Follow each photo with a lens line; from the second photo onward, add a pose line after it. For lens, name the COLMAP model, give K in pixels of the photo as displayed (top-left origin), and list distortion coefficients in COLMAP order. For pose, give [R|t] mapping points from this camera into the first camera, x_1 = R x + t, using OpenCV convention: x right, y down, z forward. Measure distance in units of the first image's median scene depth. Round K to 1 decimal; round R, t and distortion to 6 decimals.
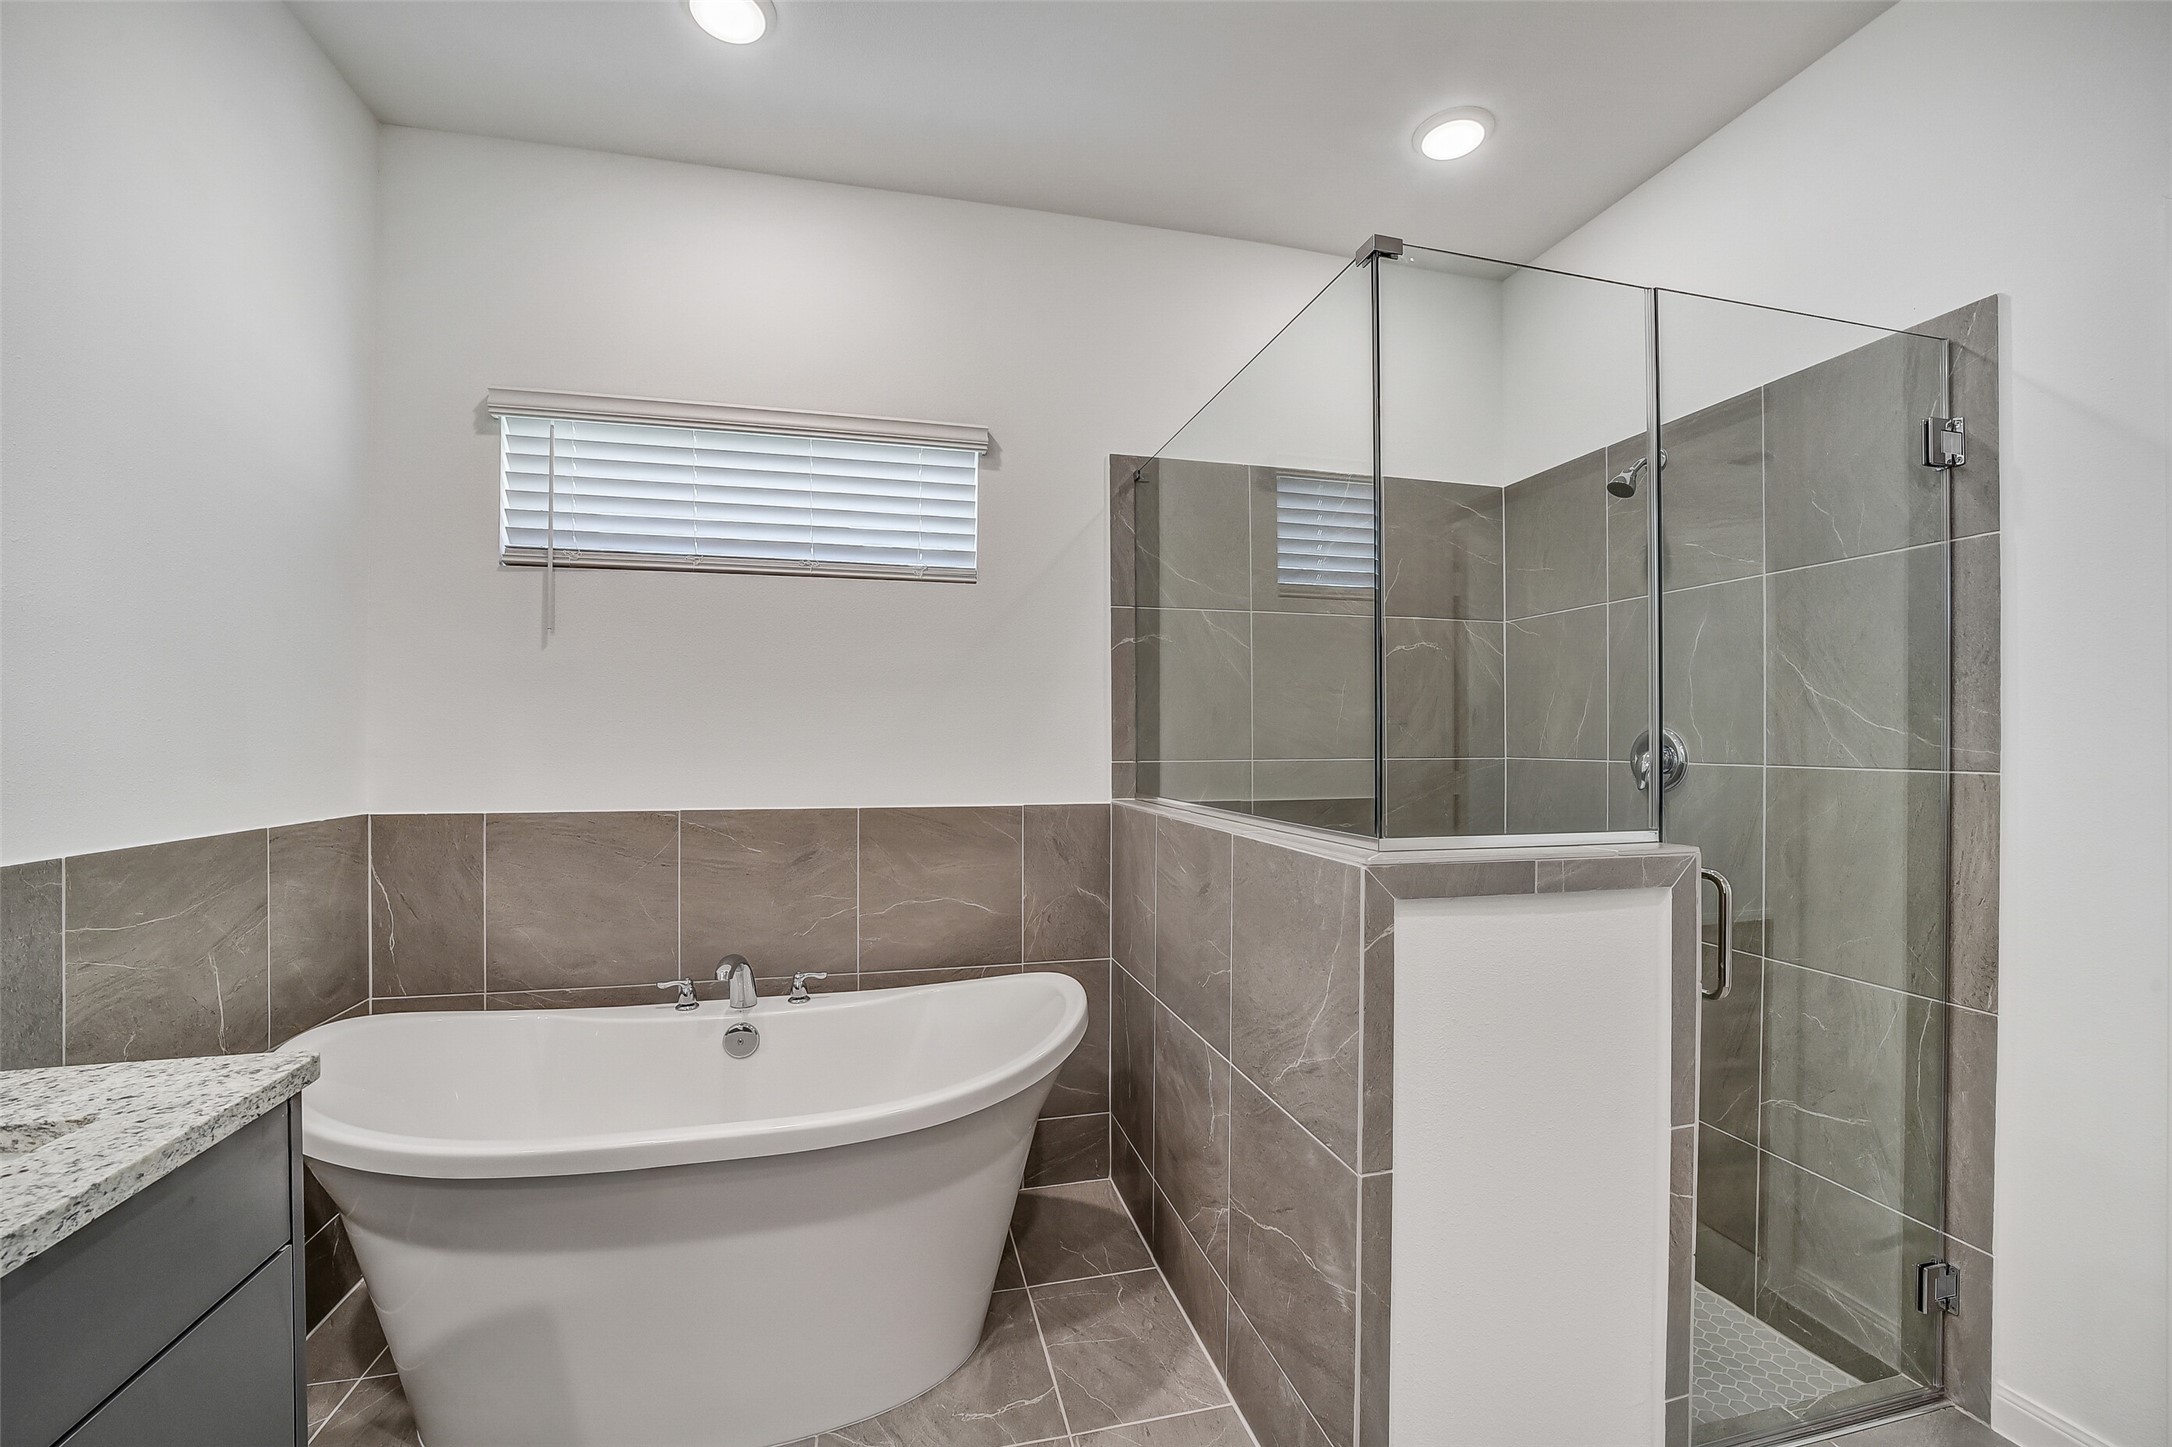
lens RADIAL K [[863.5, 0, 1087.6], [0, 863.5, 733.4], [0, 0, 1]] dist [-0.037480, 0.009598]
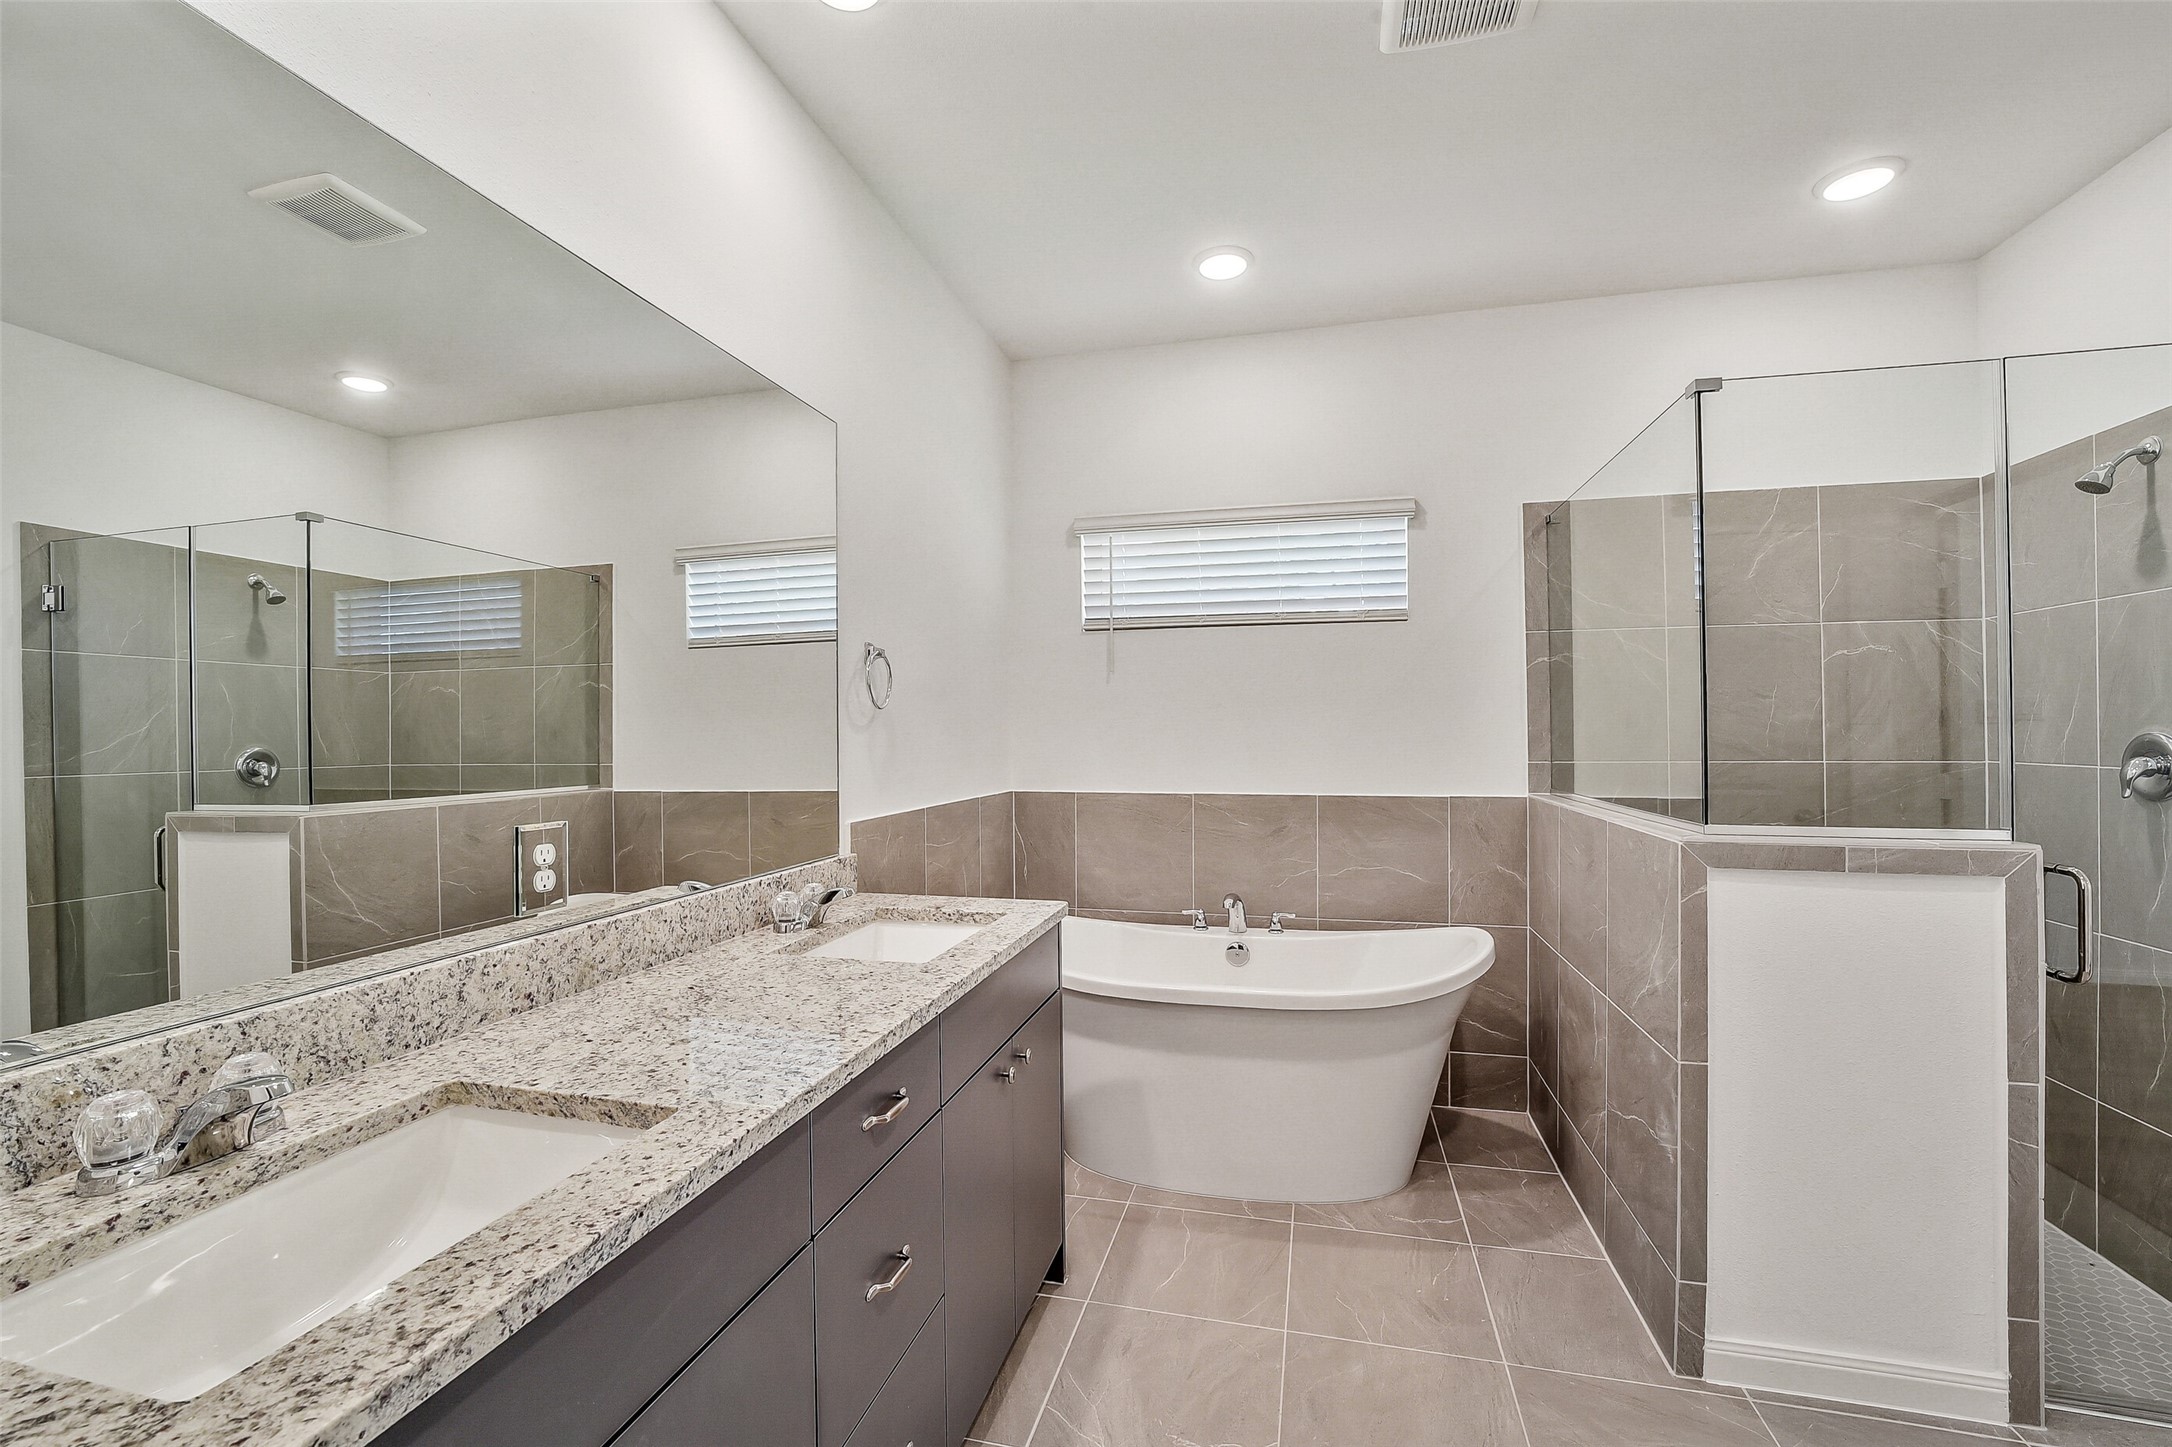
lens RADIAL K [[896.0, 0, 1092.1], [0, 896.0, 720.8], [0, 0, 1]] dist [-0.040183, 0.011476]
pose [[0.881839, -0.010834, -0.471426, 0.090535], [0.009370, 0.999941, -0.005452, -0.027718], [0.471458, 0.000391, 0.881889, -0.435558]]
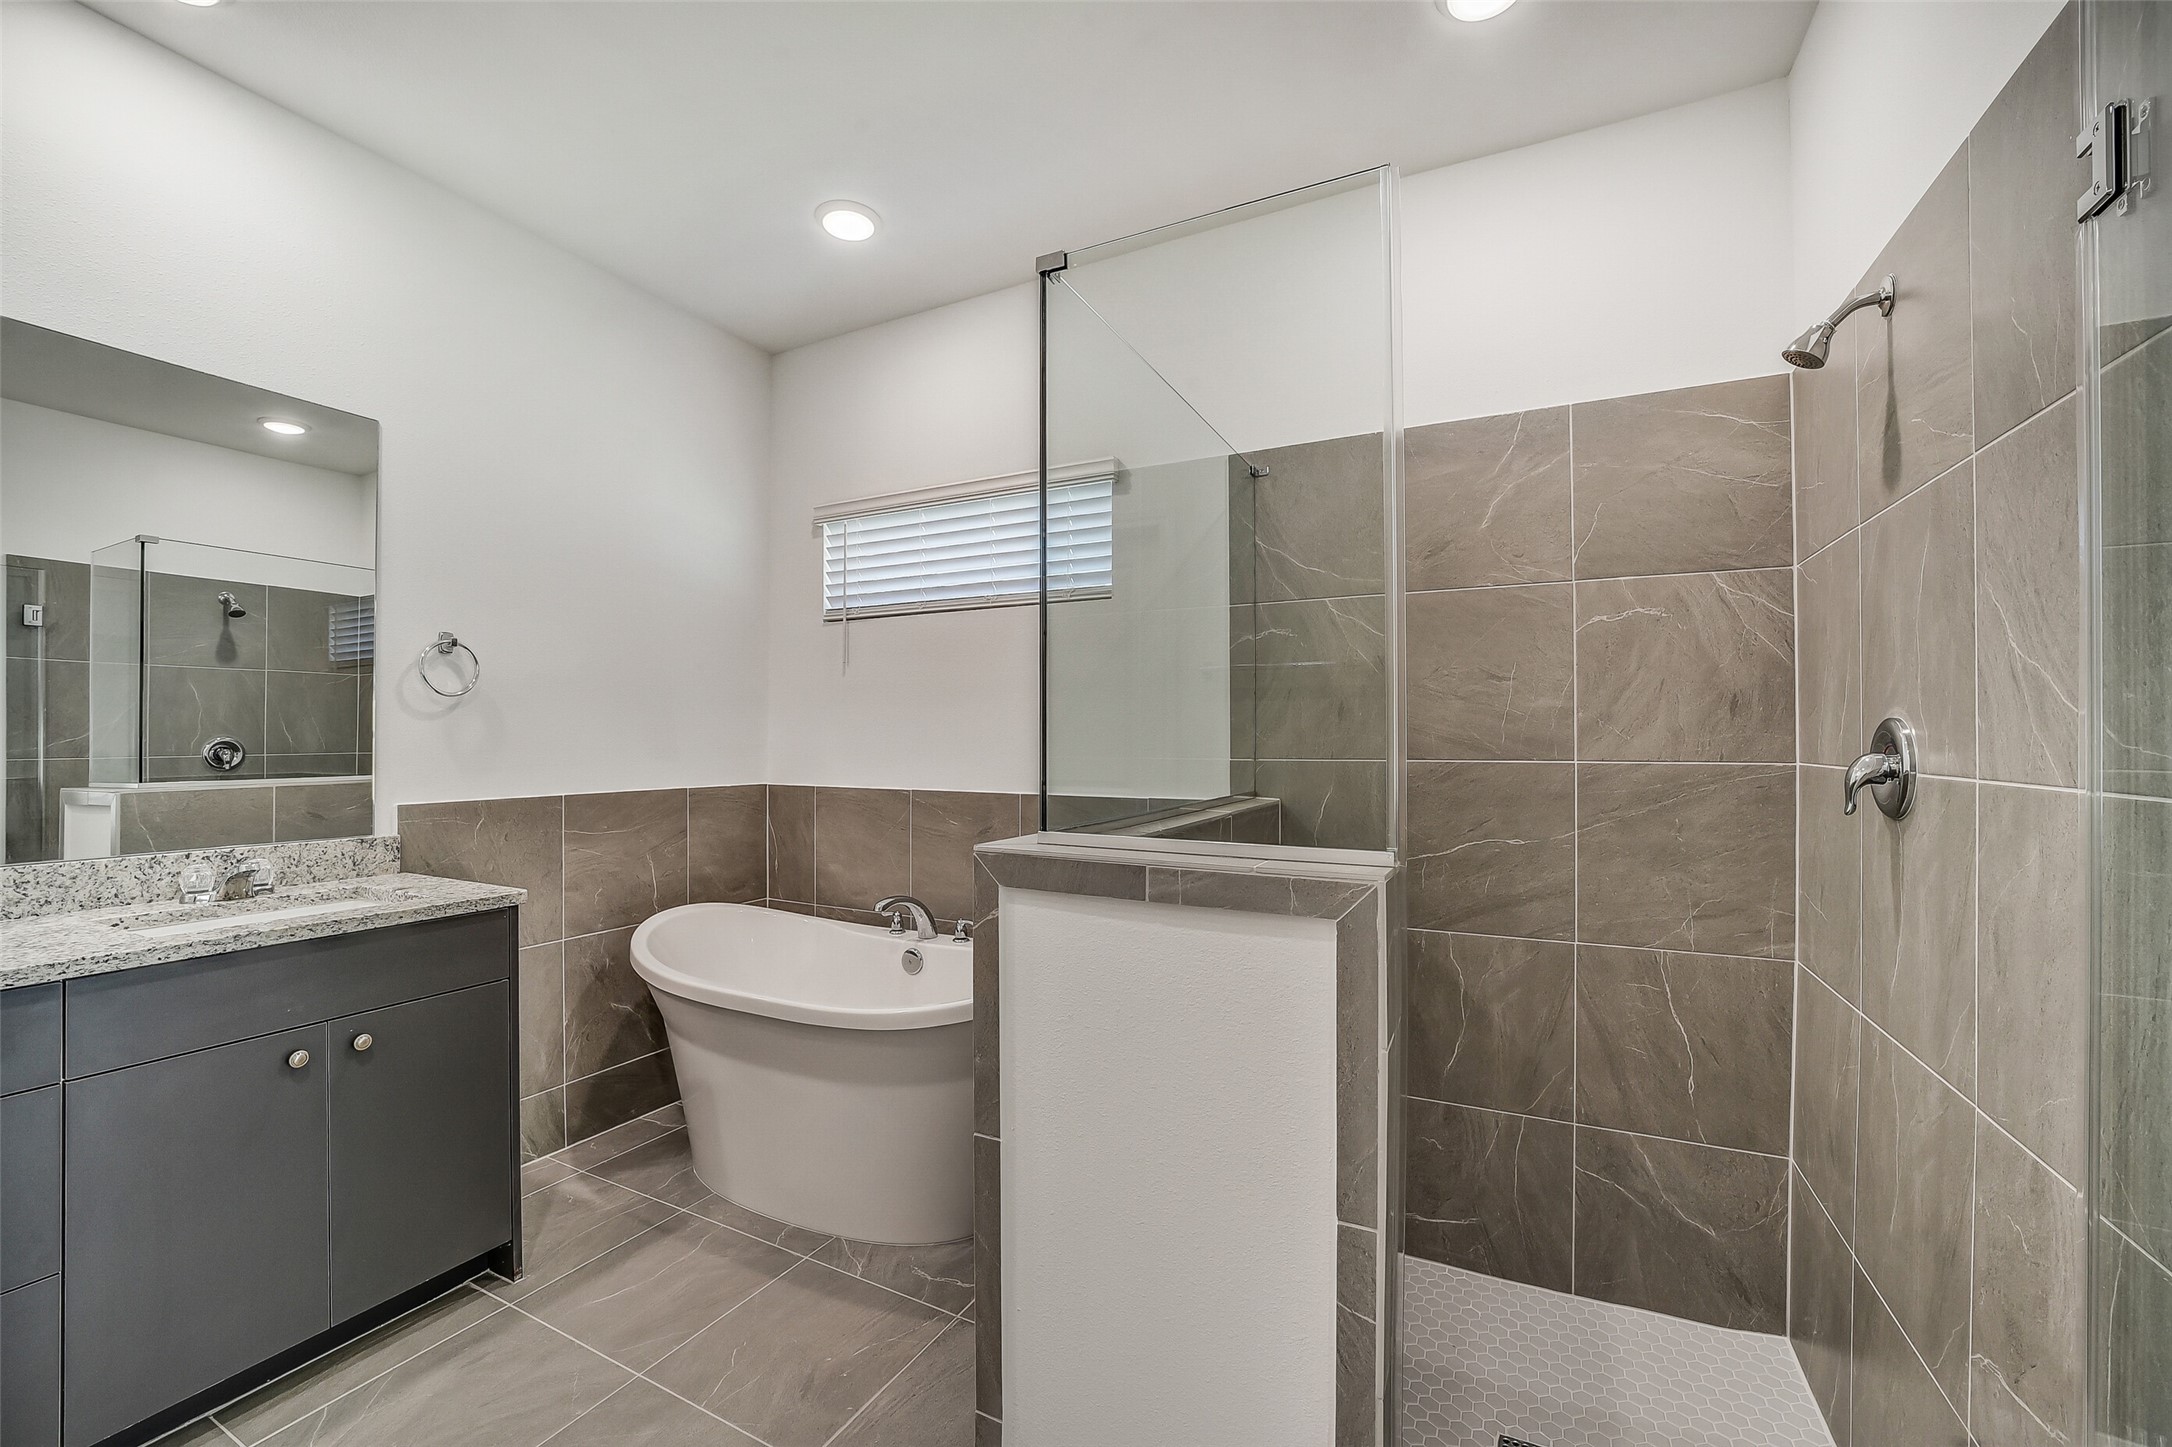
lens RADIAL K [[863.5, 0, 1087.6], [0, 863.5, 733.4], [0, 0, 1]] dist [-0.037480, 0.009598]
pose [[0.755324, -0.004613, -0.655335, 0.679944], [0.004691, 0.999988, -0.001632, 0.003562], [0.655335, -0.001841, 0.755336, 0.155408]]
